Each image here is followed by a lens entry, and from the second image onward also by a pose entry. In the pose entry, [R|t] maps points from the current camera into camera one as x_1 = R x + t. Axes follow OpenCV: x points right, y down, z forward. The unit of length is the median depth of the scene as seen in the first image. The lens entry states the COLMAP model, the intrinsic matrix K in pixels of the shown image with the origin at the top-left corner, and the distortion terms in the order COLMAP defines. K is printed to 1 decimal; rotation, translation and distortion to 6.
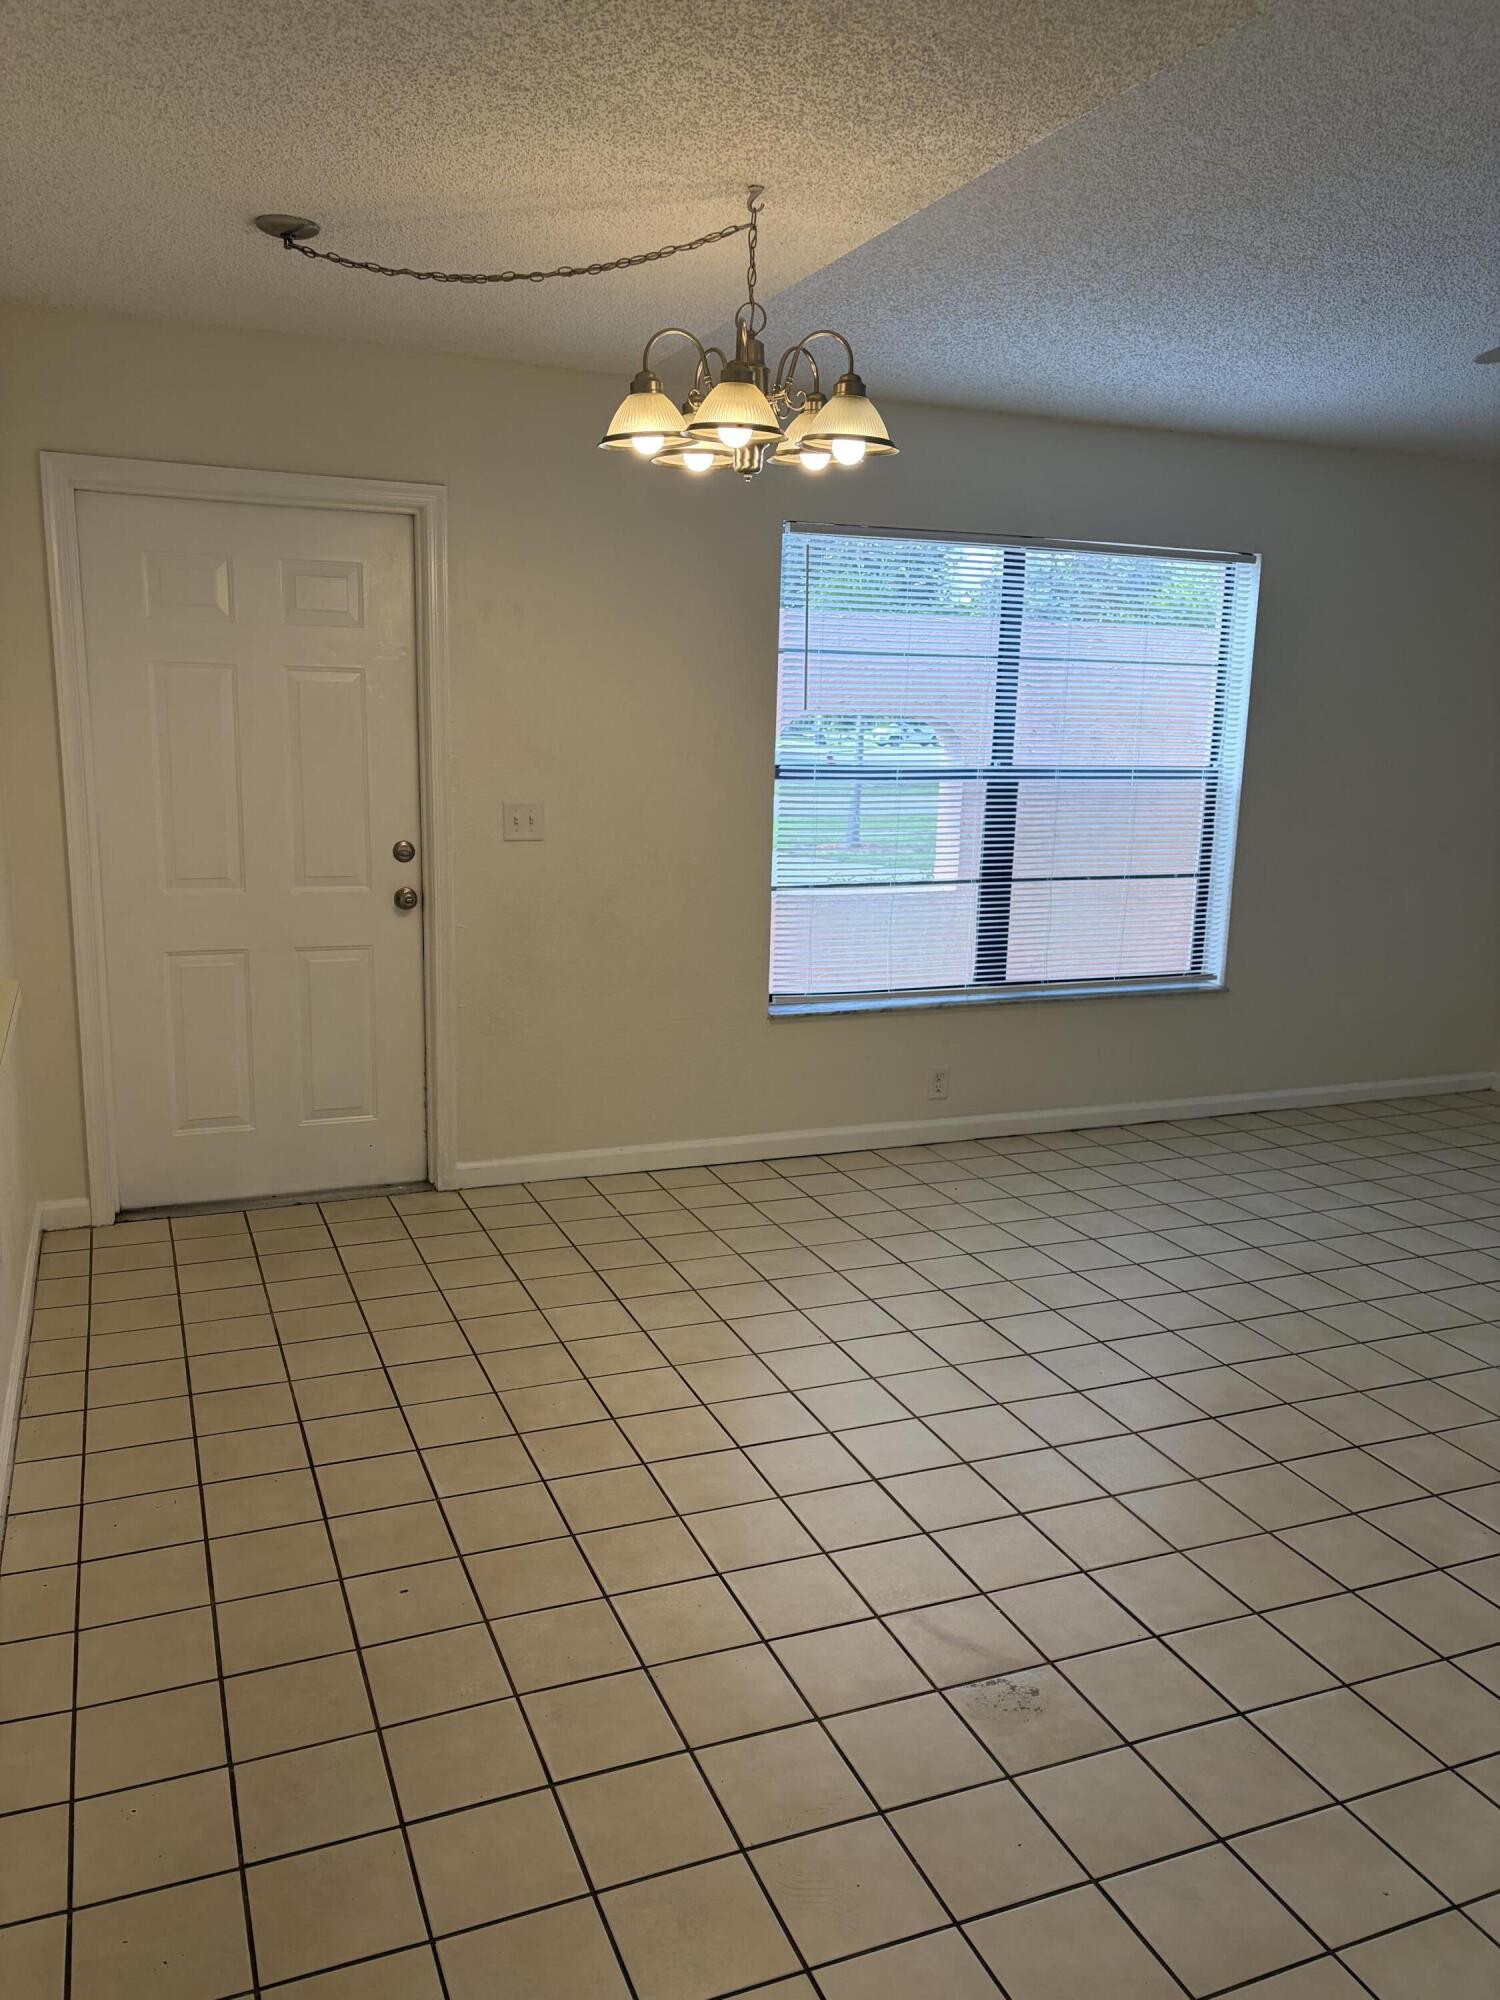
lens RADIAL K [[1504.1, 0, 759.9], [0, 1504.1, 995.0], [0, 0, 1]] dist [0.042849, -0.031730]
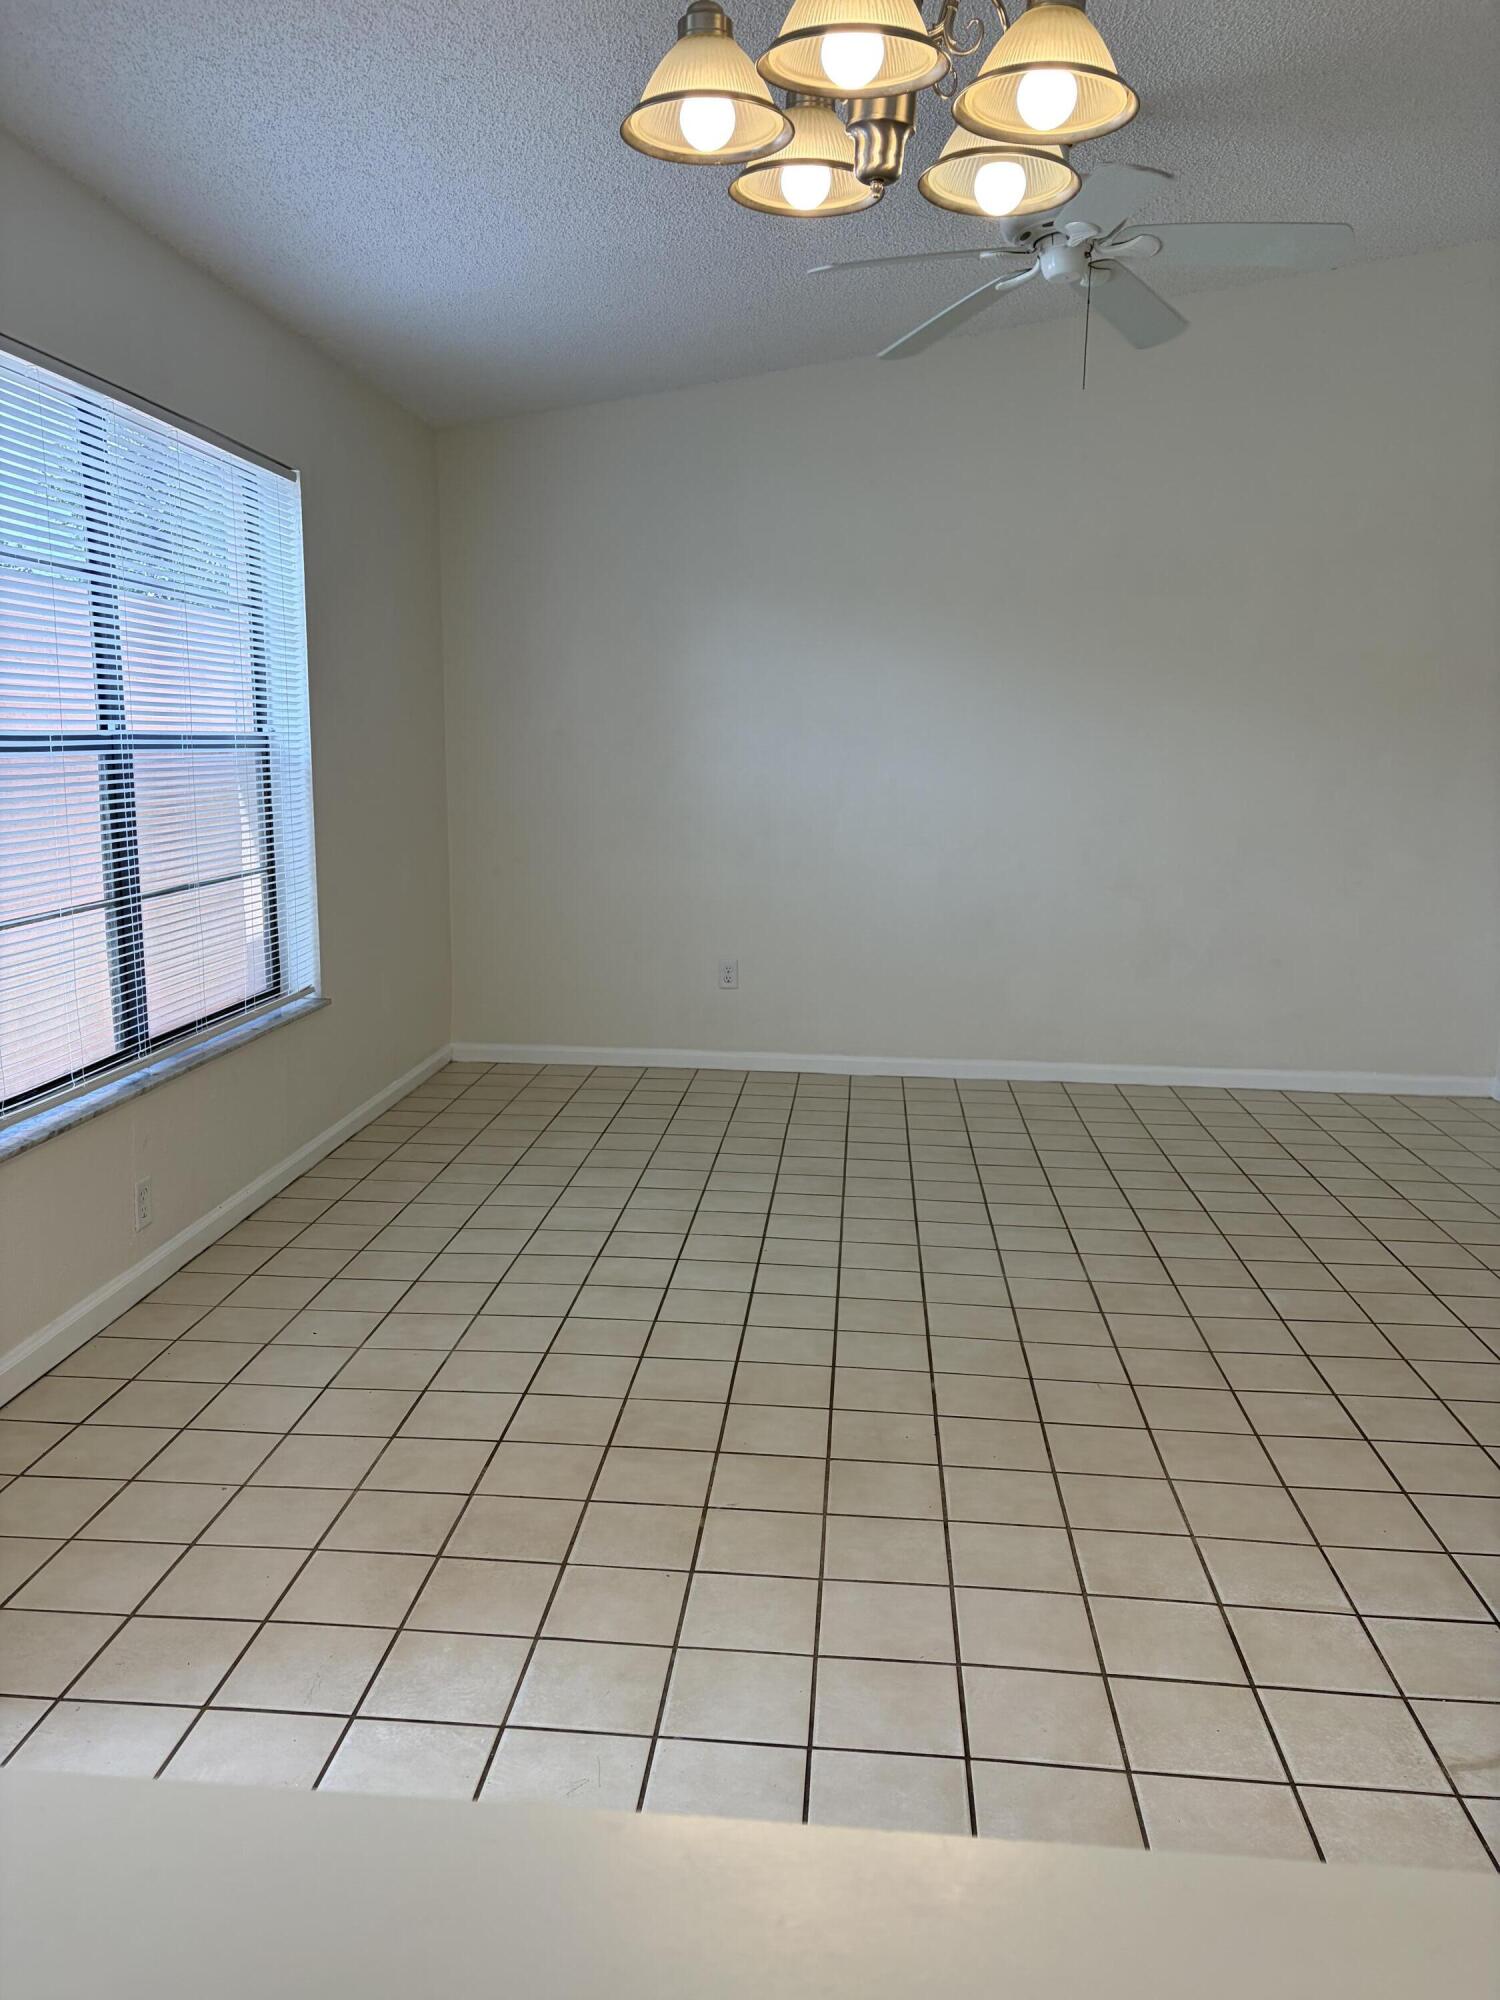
lens RADIAL K [[1504.1, 0, 739.7], [0, 1504.1, 999.7], [0, 0, 1]] dist [0.042849, -0.031730]
pose [[0.452865, -0.169042, 0.875408, -0.381433], [0.160928, 0.981233, 0.106225, -0.067869], [-0.876935, 0.092772, 0.471570, 0.500098]]
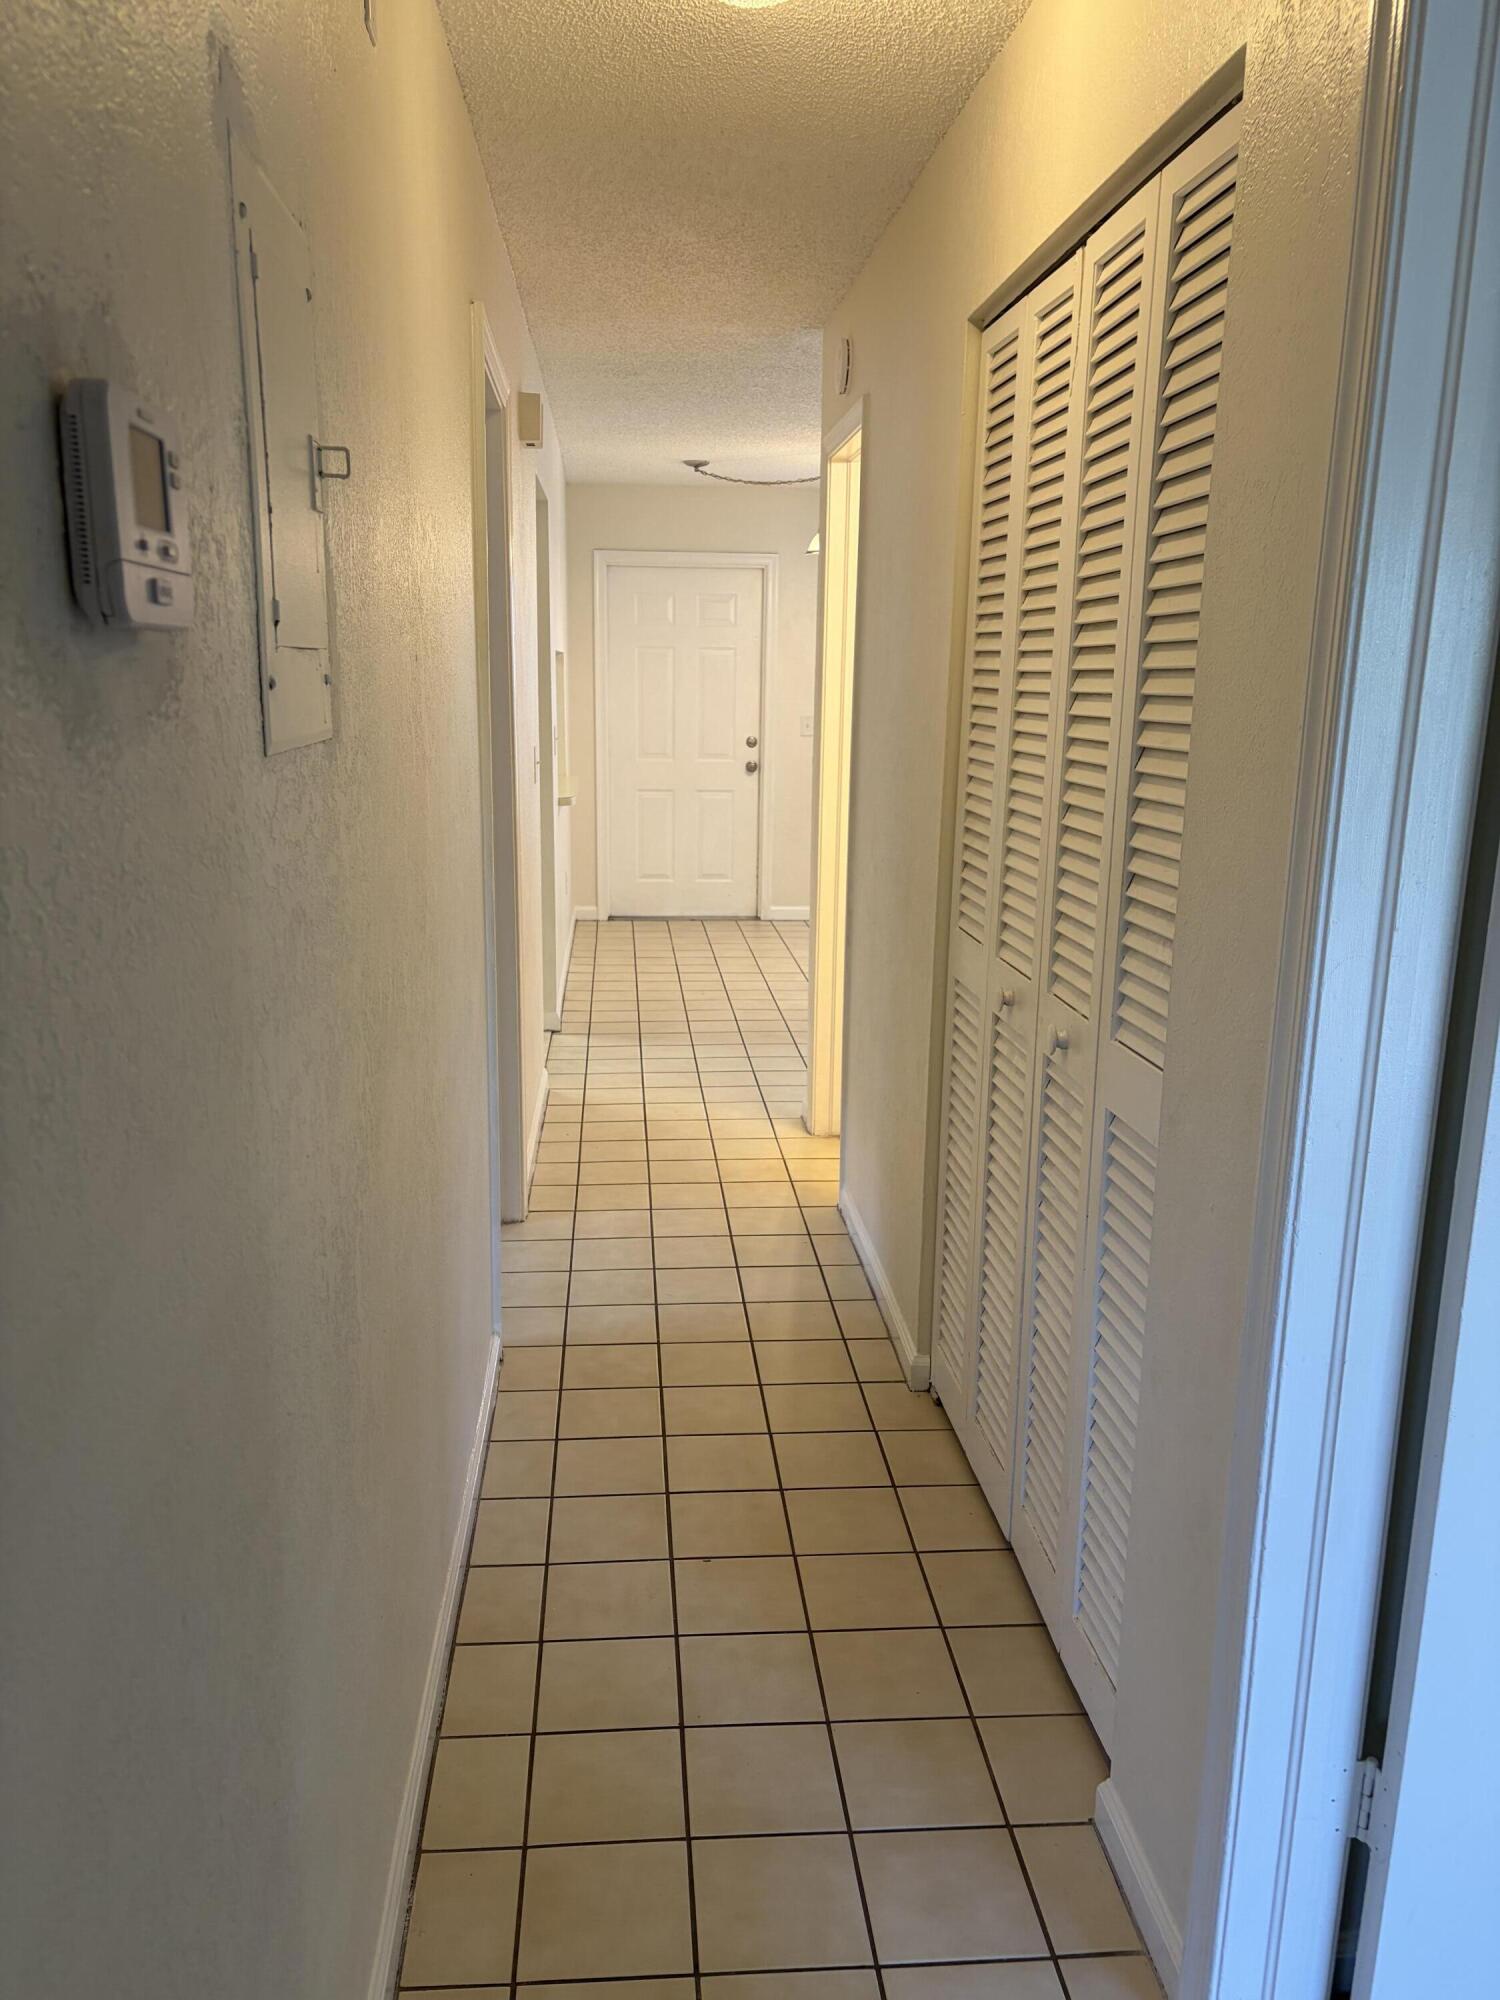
lens RADIAL K [[1504.1, 0, 746.4], [0, 1504.1, 1012.5], [0, 0, 1]] dist [0.042849, -0.031730]
pose [[0.950320, 0.059848, -0.305468, 0.363087], [-0.050973, 0.998016, 0.036955, 0.177226], [0.307074, -0.019548, 0.951485, -0.839028]]
